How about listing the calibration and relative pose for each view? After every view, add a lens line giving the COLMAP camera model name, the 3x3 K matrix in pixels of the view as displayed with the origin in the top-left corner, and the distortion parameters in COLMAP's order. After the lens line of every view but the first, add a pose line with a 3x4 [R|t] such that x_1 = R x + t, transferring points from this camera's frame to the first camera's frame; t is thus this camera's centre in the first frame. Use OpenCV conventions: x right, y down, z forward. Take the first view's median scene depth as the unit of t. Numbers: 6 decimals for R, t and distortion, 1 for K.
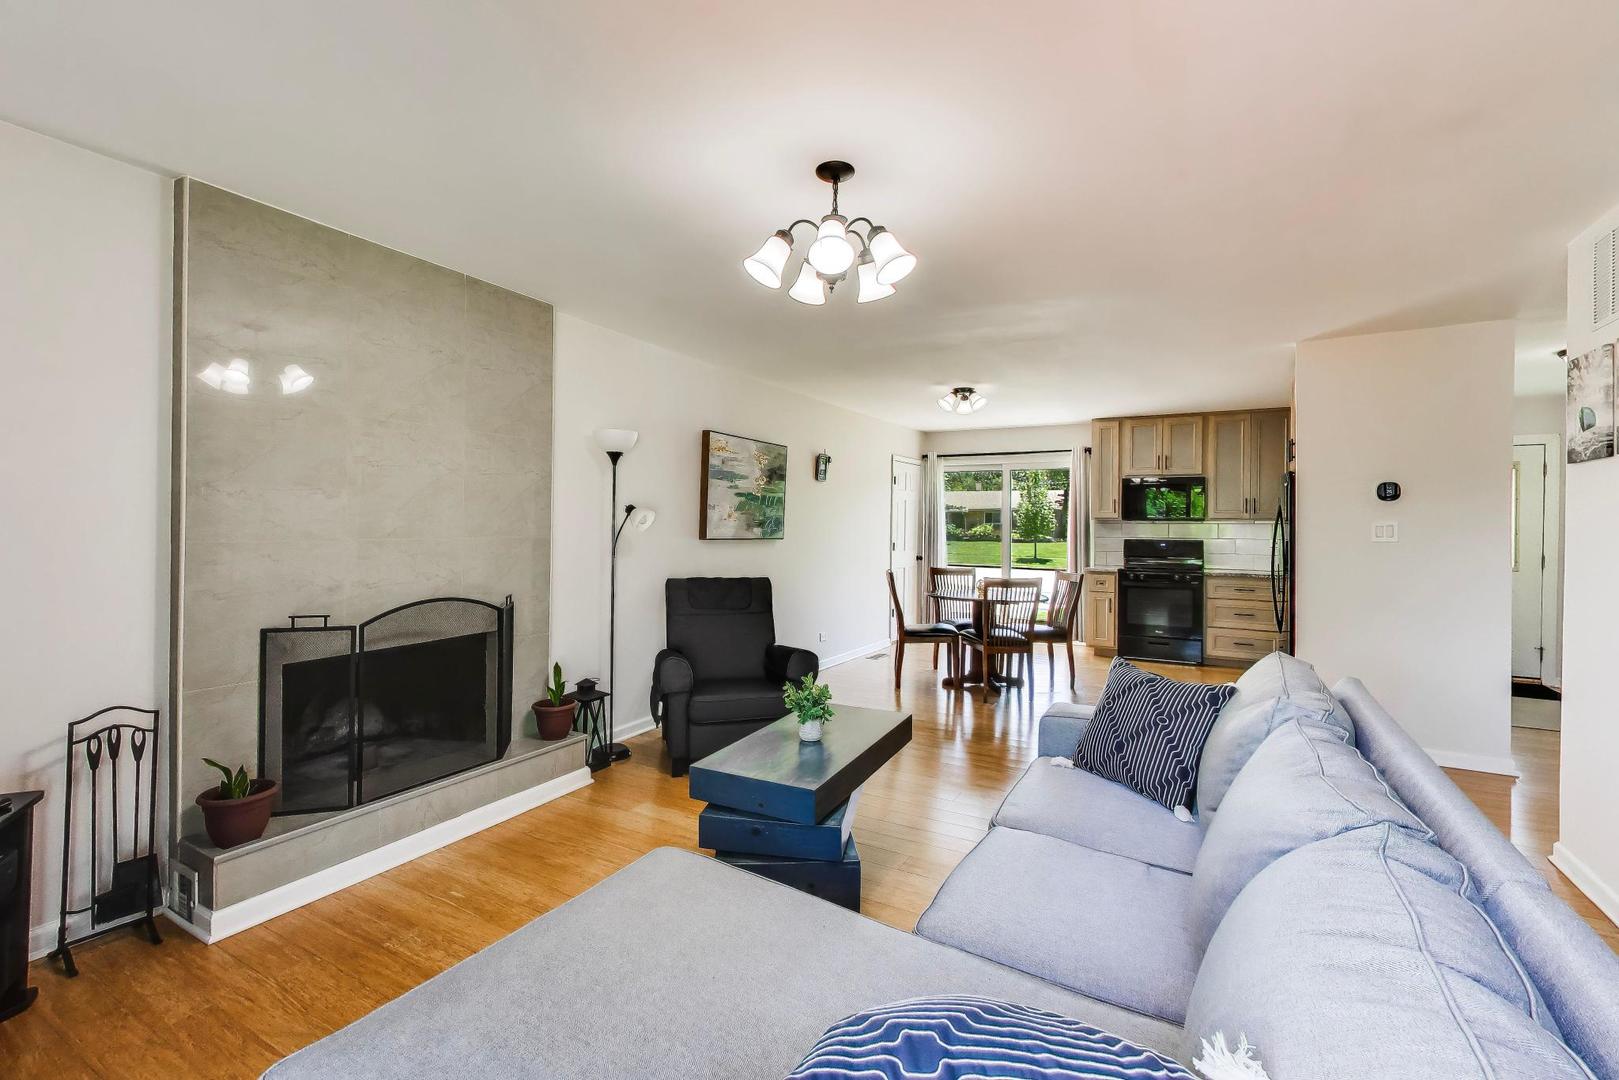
lens RADIAL K [[695.1, 0, 809.5], [0, 695.1, 540.0], [0, 0, 1]] dist [0.000446, -0.000221]
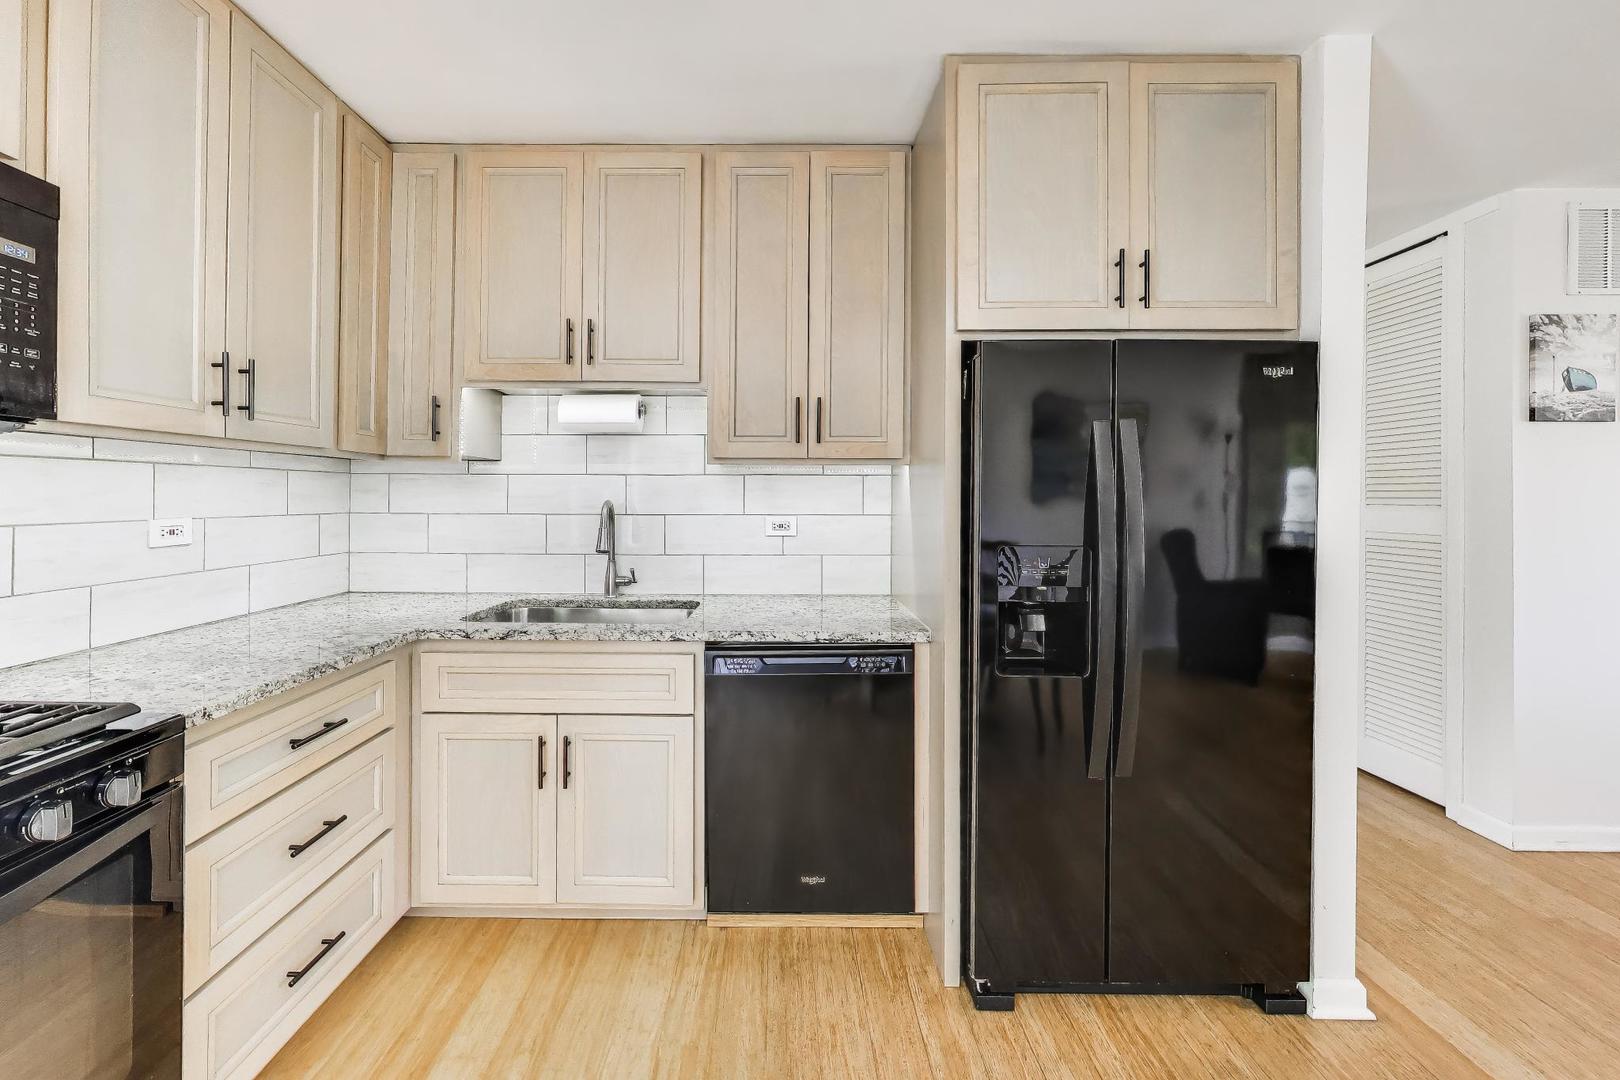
lens RADIAL K [[623.0, 0, 785.6], [0, 623.0, 494.5], [0, 0, 1]] dist [0.002876, 0.000128]
pose [[-0.495859, -0.011255, 0.868330, 0.334443], [0.008423, 0.999807, 0.017770, -0.012906], [-0.868362, 0.016125, -0.495668, 0.908683]]
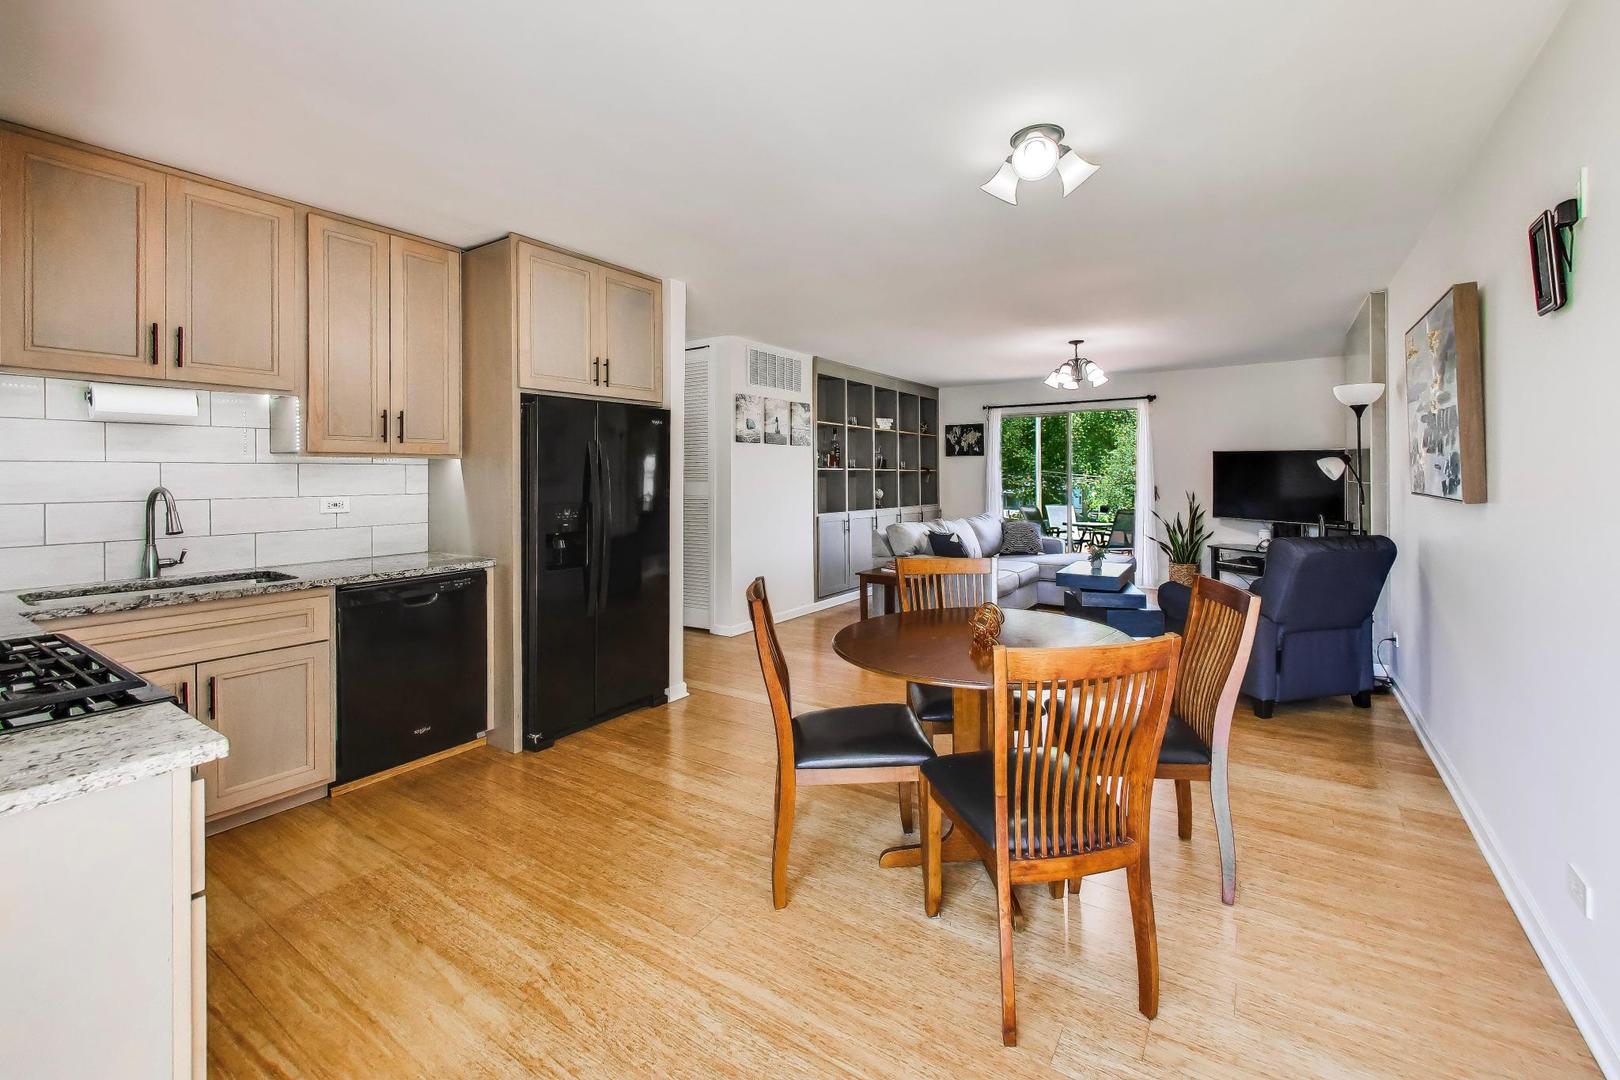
lens RADIAL K [[666.7, 0, 840.9], [0, 666.7, 473.4], [0, 0, 1]] dist [0.000837, 0.000017]
pose [[-0.998845, -0.003529, 0.047925, 0.266377], [-0.002640, 0.999824, 0.018592, -0.020371], [-0.047982, 0.018444, -0.998678, 1.179064]]
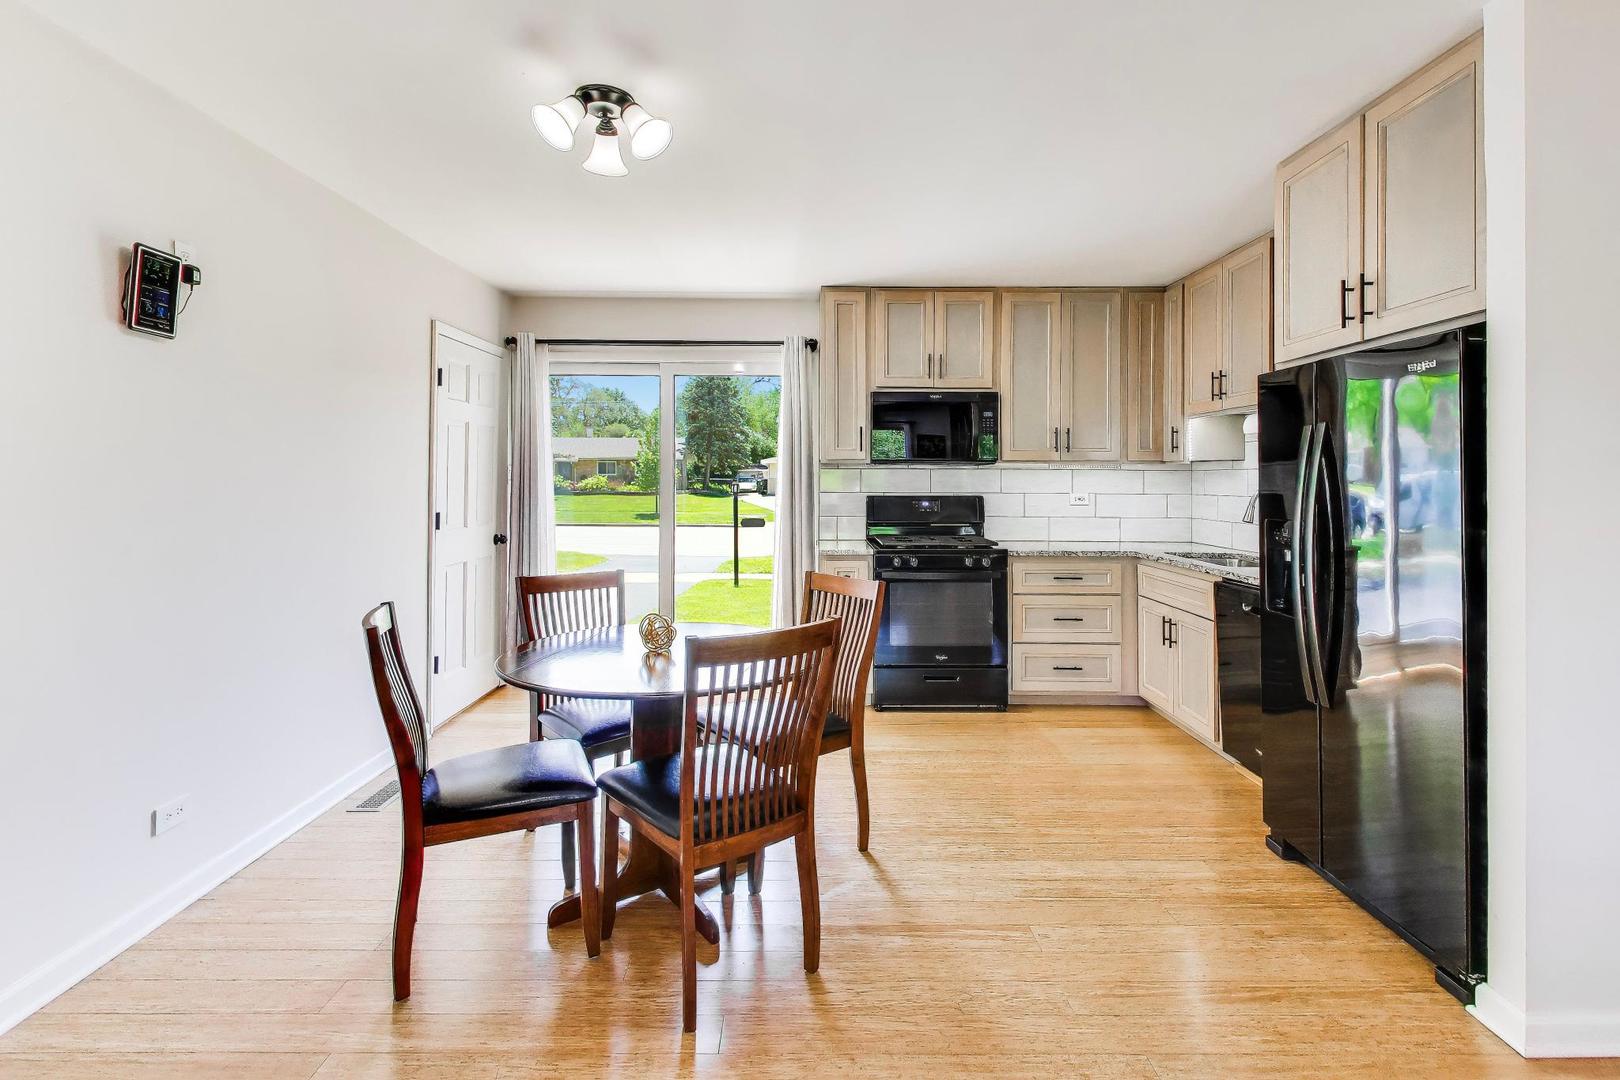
lens RADIAL K [[743.5, 0, 810.2], [0, 743.5, 472.2], [0, 0, 1]] dist [-0.001010, -0.000300]
pose [[0.863236, -0.003045, 0.504792, 0.099686], [0.016886, 0.999596, -0.022847, -0.008618], [-0.504519, 0.028246, 0.862939, 0.521590]]
